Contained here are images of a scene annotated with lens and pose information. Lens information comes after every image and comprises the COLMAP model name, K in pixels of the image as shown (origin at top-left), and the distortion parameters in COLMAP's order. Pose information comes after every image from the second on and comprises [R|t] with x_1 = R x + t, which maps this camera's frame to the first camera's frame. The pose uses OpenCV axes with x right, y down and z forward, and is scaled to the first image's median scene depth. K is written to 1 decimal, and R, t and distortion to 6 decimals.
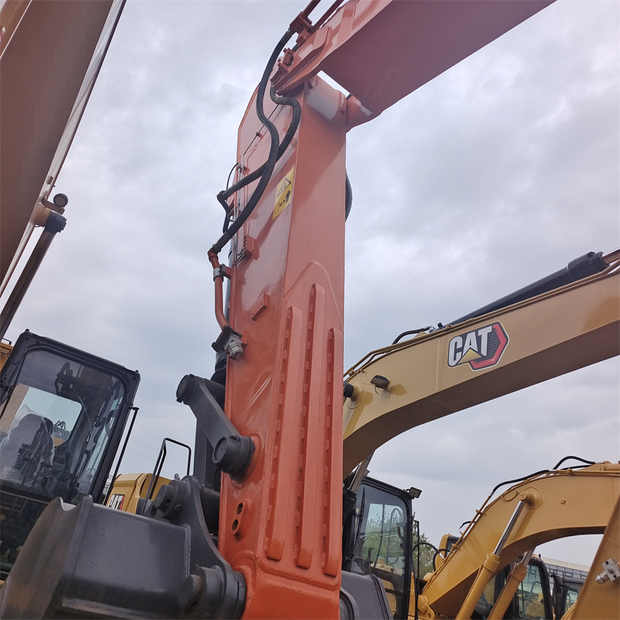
lens RADIAL K [[555.8, 0, 310.0], [0, 555.8, 310.0], [0, 0, 1]] dist [0.017824, 0.013874]
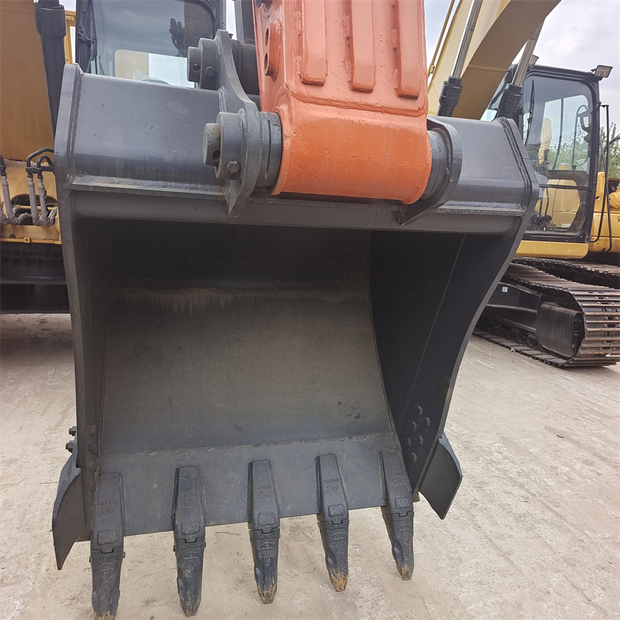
lens RADIAL K [[555.8, 0, 310.0], [0, 555.8, 310.0], [0, 0, 1]] dist [0.017824, 0.013874]
pose [[0.931648, -0.112717, -0.345437, 0.133959], [0.284986, 0.816440, 0.502204, 0.306068], [0.225422, -0.566322, 0.792757, 0.261555]]
